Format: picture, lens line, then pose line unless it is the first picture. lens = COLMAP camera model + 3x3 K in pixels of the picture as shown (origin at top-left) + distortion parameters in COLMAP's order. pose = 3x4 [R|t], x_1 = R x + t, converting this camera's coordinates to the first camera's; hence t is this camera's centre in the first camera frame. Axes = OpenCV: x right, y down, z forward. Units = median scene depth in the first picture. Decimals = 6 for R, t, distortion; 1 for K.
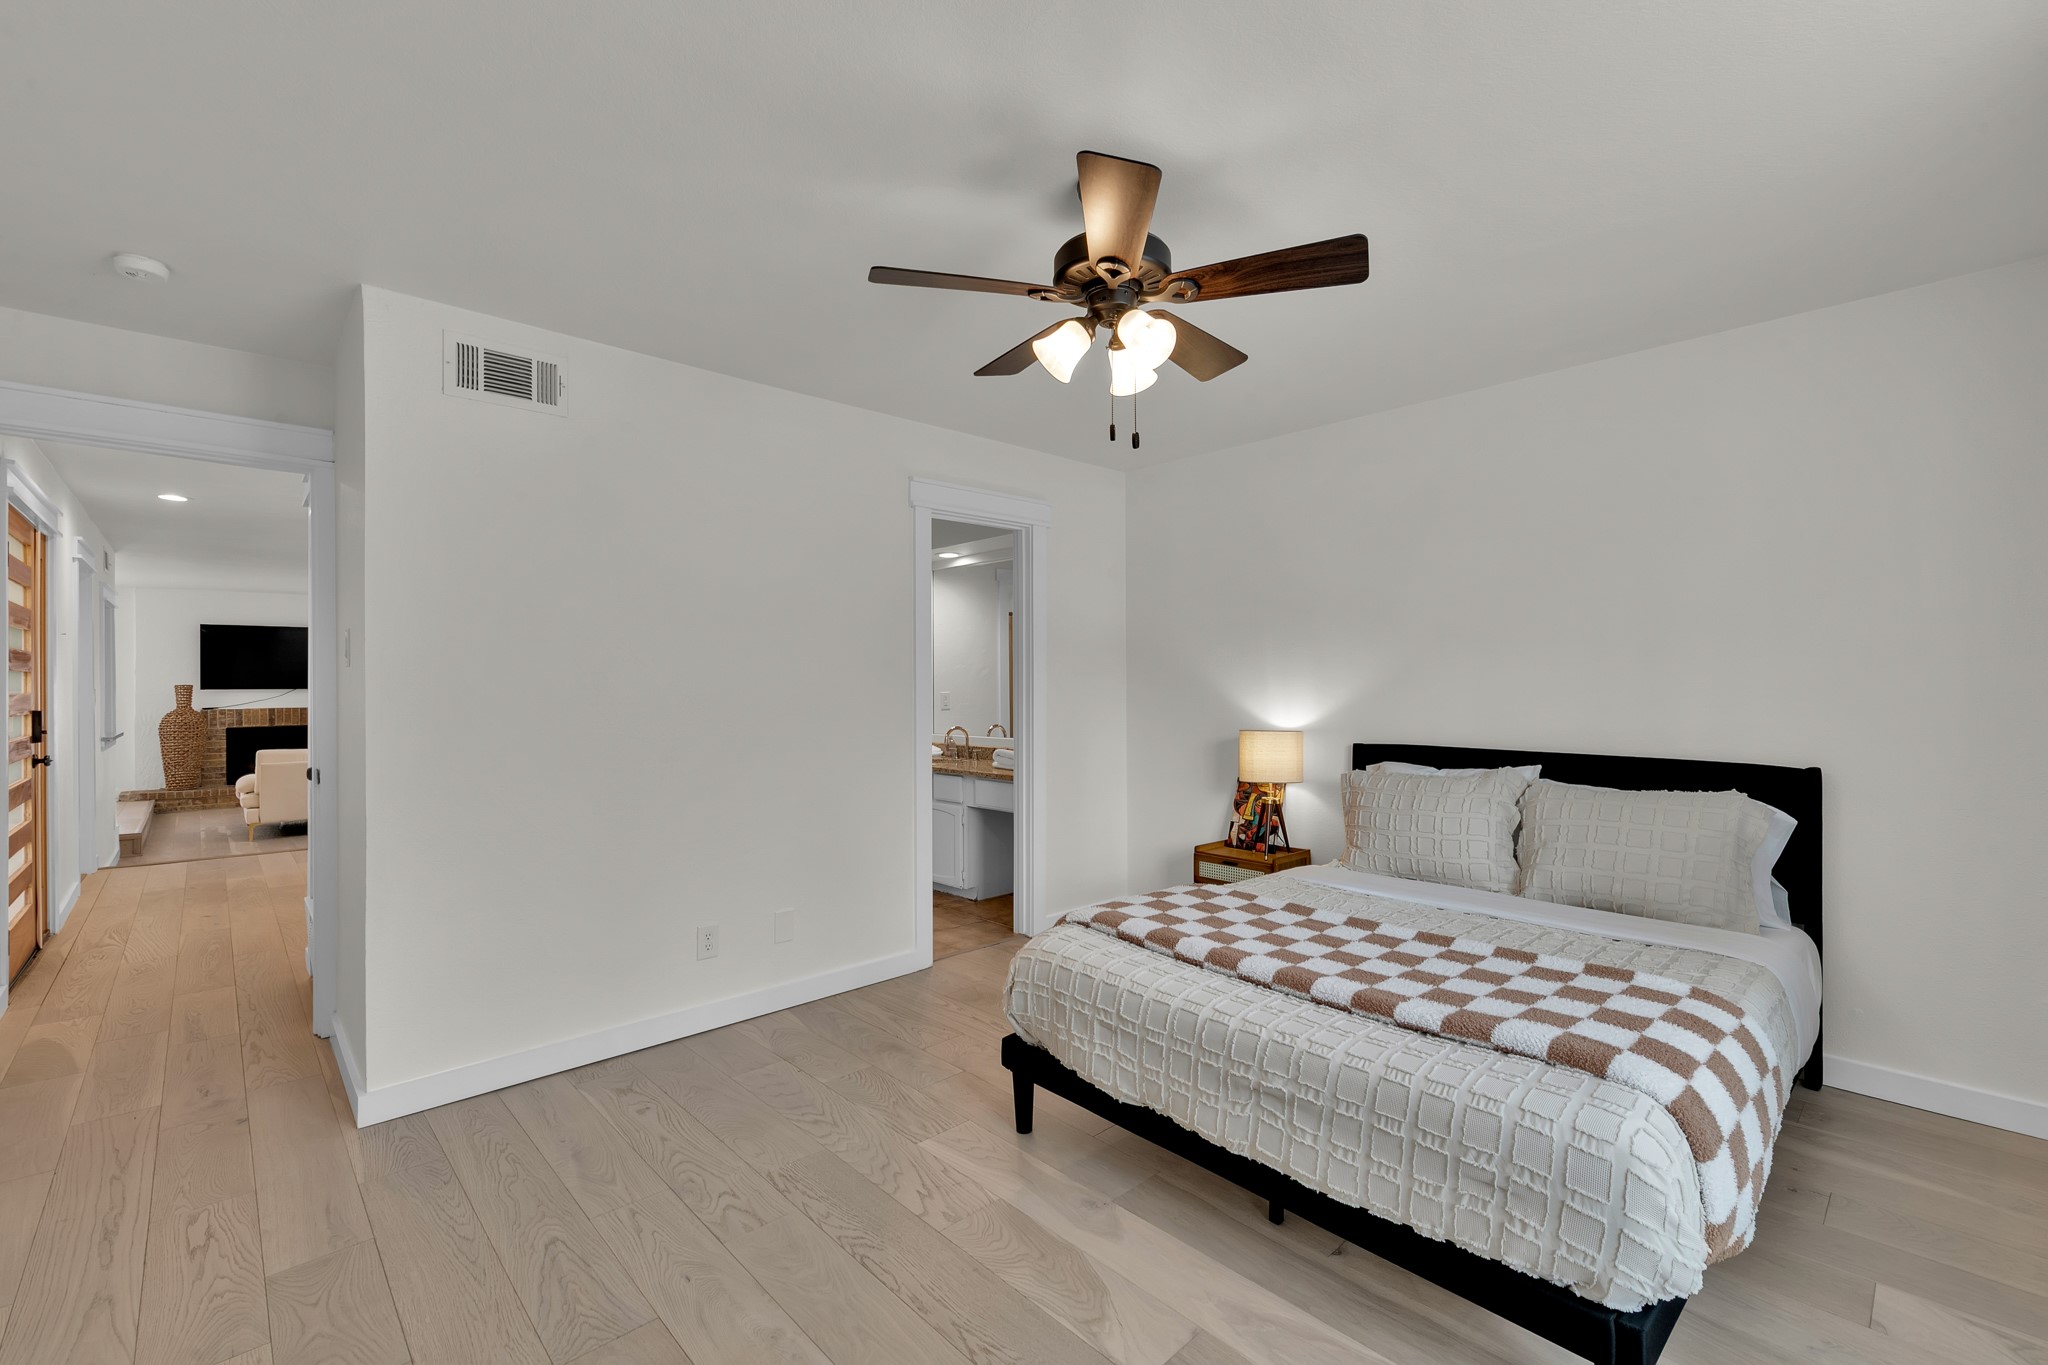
lens RADIAL K [[876.4, 0, 1024.0], [0, 876.4, 682.5], [0, 0, 1]] dist [-0.001366, -0.000150]
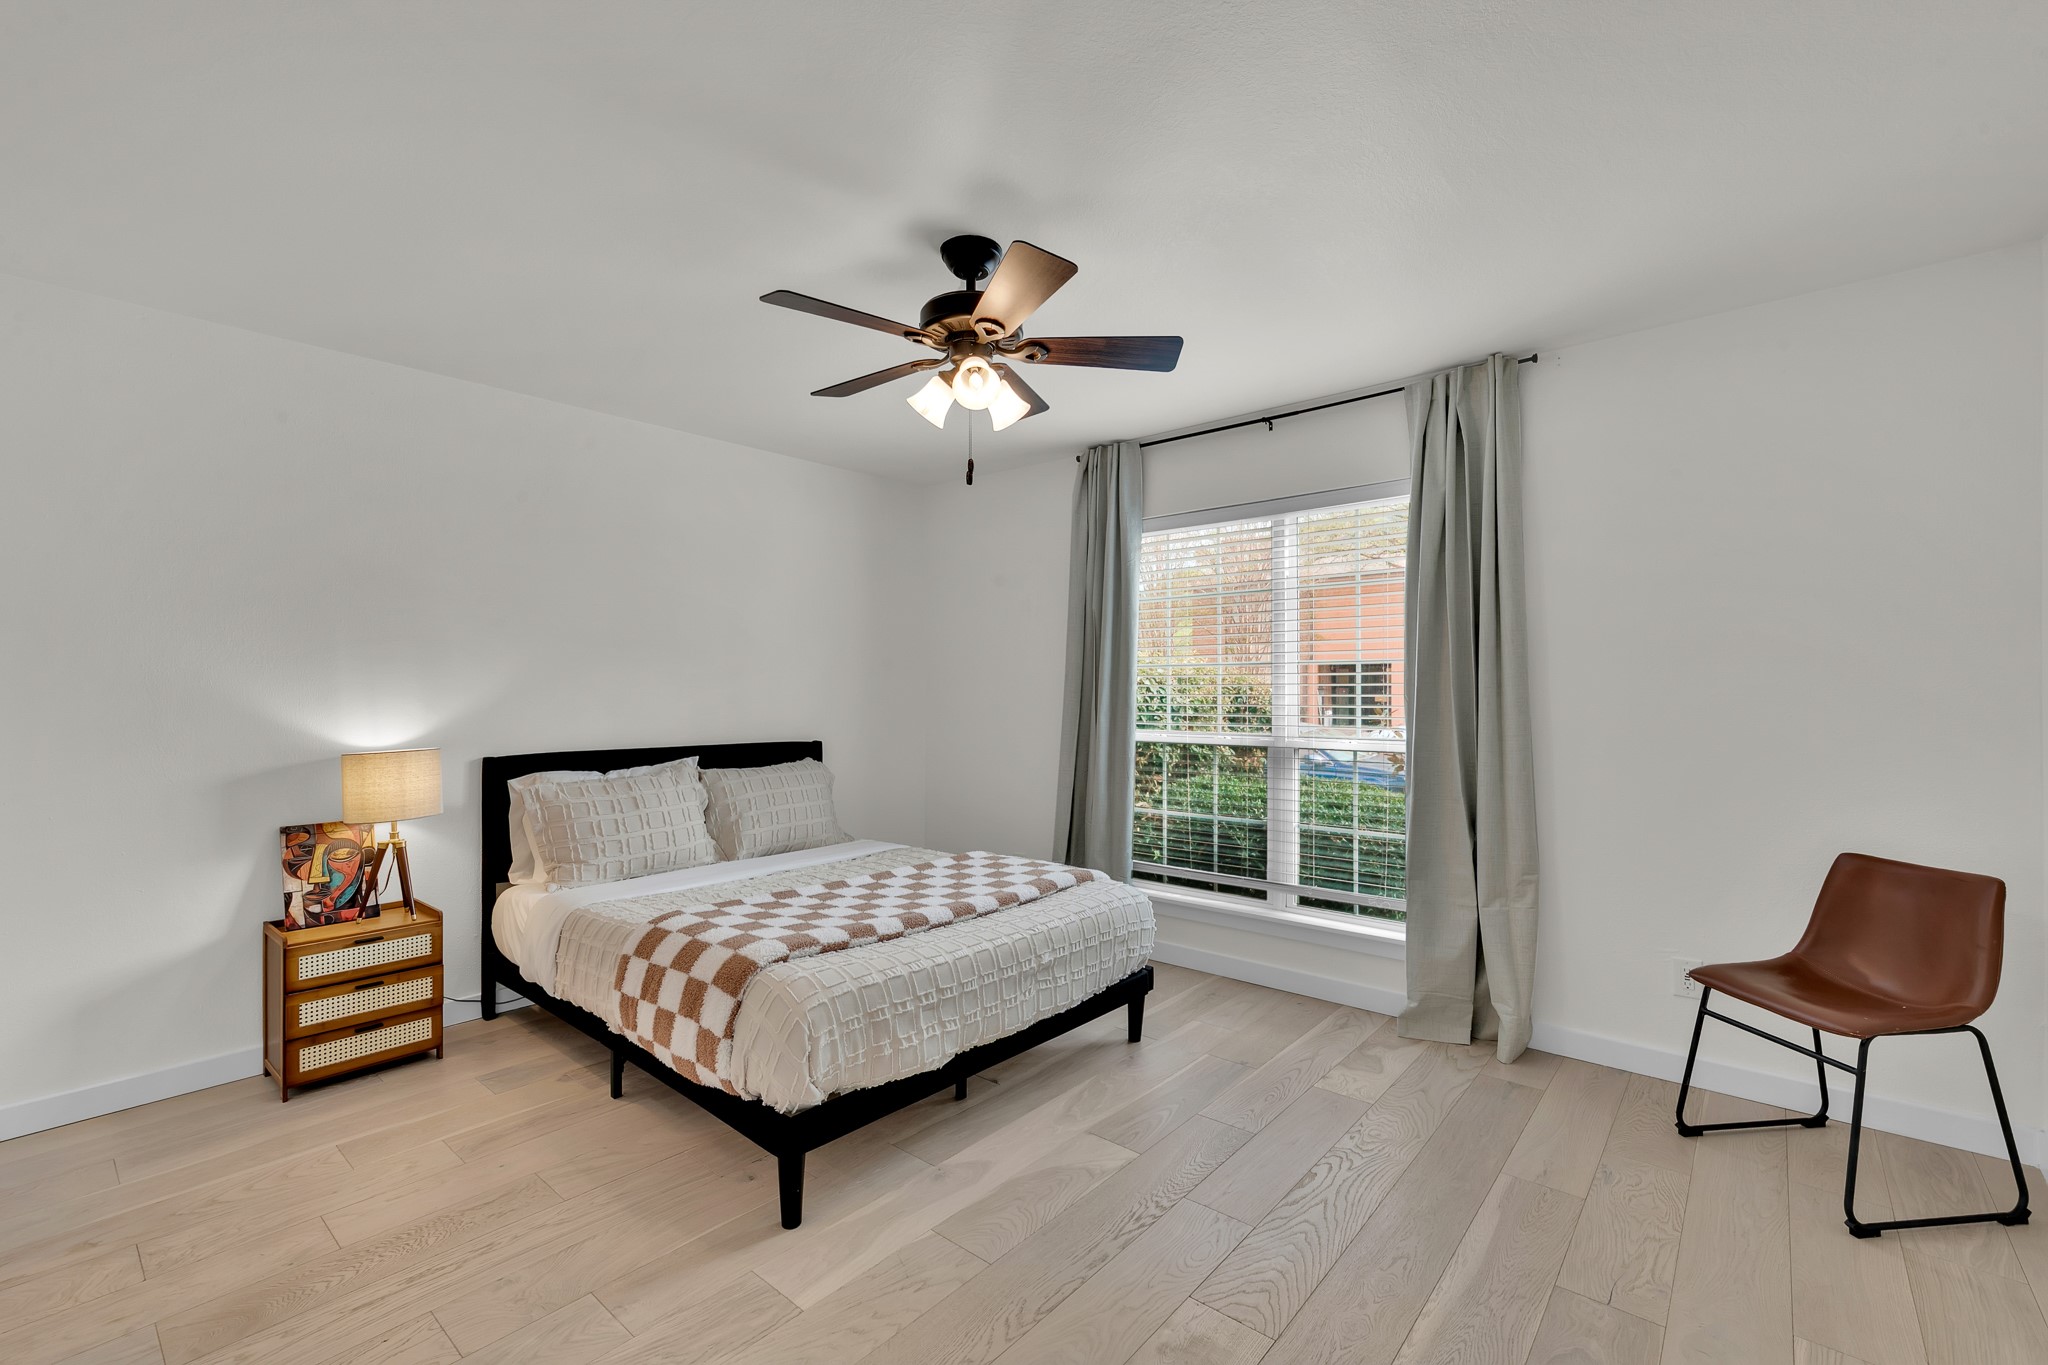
lens RADIAL K [[876.4, 0, 1024.0], [0, 876.4, 682.5], [0, 0, 1]] dist [-0.001366, -0.000150]
pose [[-0.110140, 0.010713, 0.993858, -0.763332], [-0.000351, 0.999941, -0.010817, 0.004857], [-0.993916, -0.001540, -0.110130, 0.775910]]
